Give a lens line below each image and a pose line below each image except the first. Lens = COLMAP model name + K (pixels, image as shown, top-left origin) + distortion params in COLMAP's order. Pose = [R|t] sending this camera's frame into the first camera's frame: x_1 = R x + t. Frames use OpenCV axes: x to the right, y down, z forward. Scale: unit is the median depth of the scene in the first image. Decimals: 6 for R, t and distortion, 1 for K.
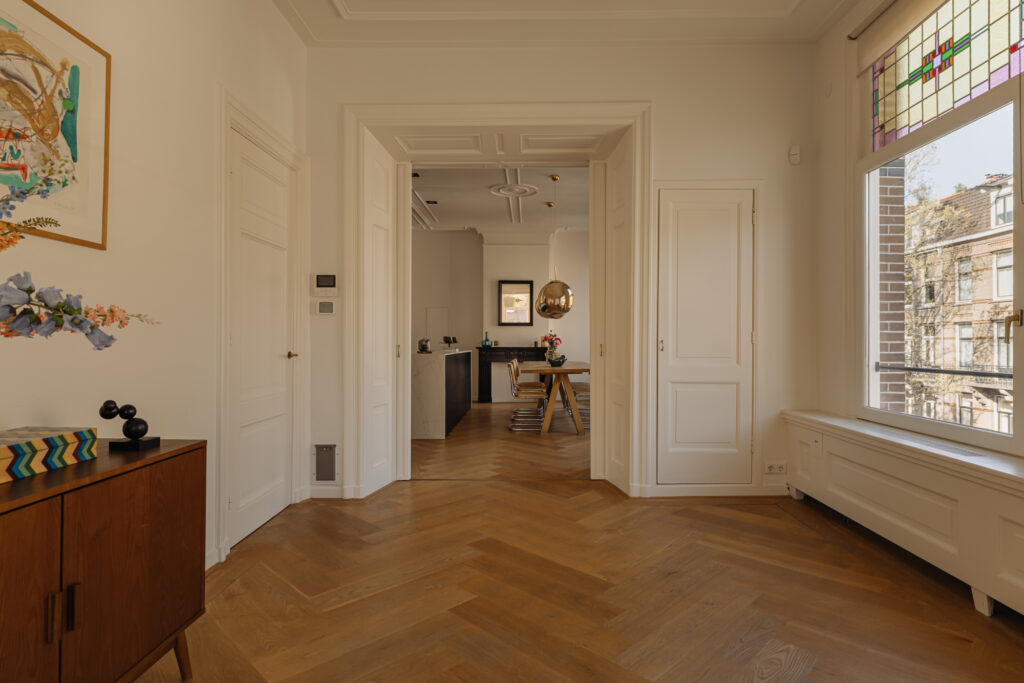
lens RADIAL K [[556.0, 0, 522.6], [0, 556.0, 335.7], [0, 0, 1]] dist [-0.002481, -0.002232]
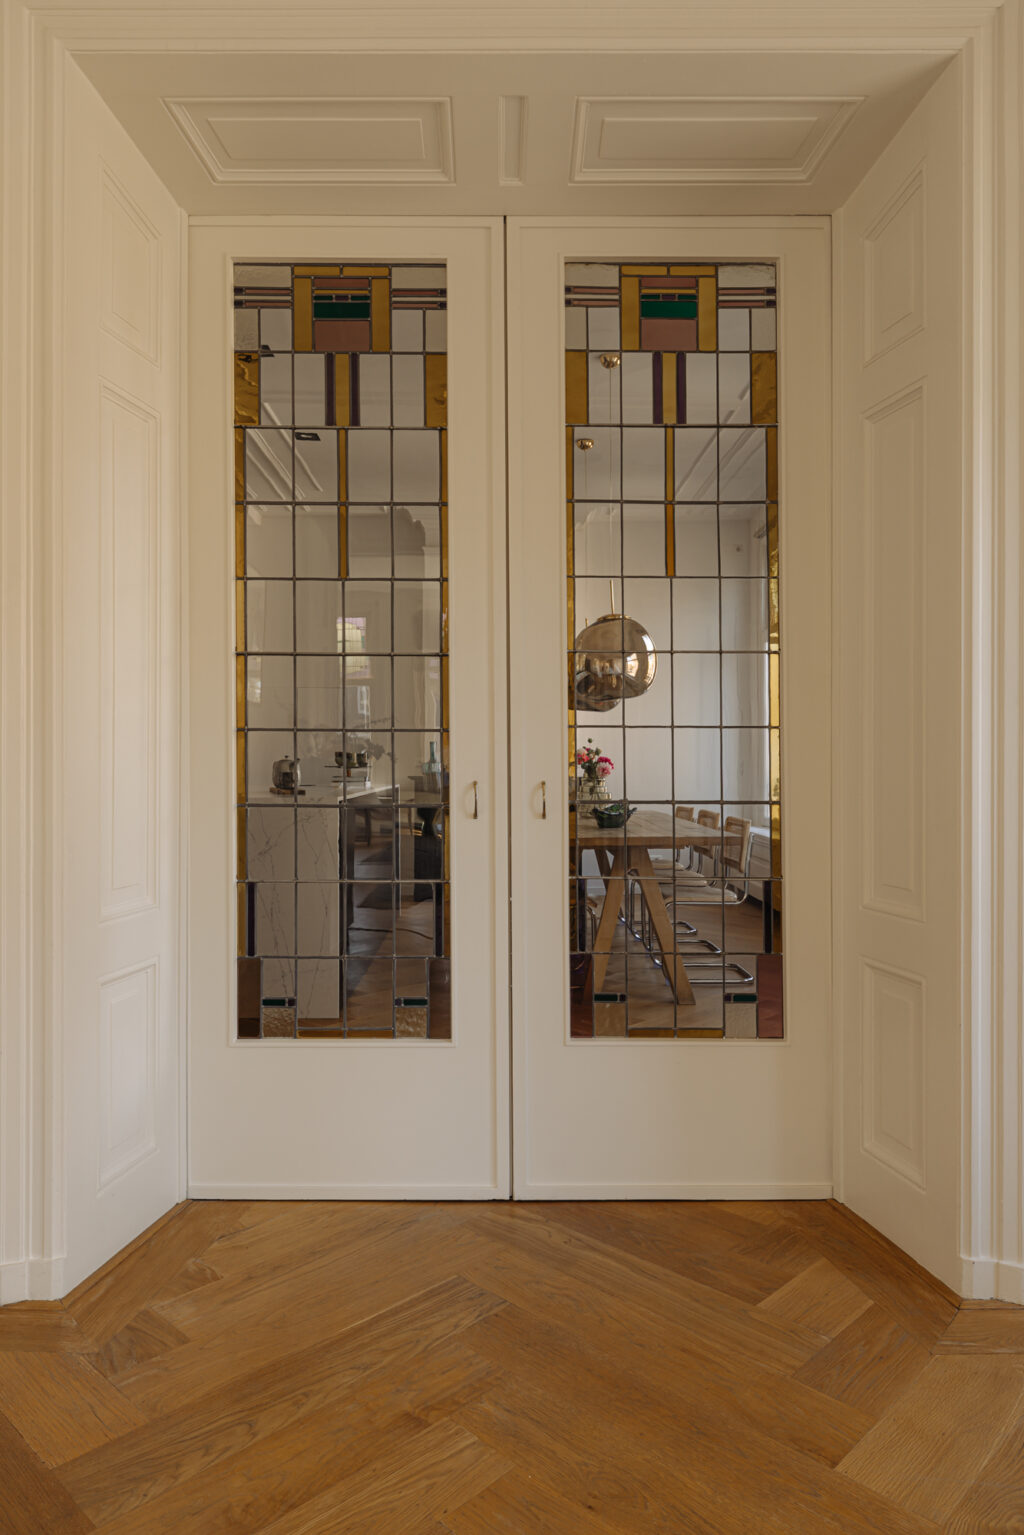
lens RADIAL K [[1099.5, 0, 501.9], [0, 1099.5, 780.0], [0, 0, 1]] dist [0.036379, -0.008061]
pose [[0.999946, 0.003191, 0.009867, -0.028308], [-0.003456, 0.999630, 0.026983, -0.001001], [-0.009778, -0.027015, 0.999587, 0.199828]]
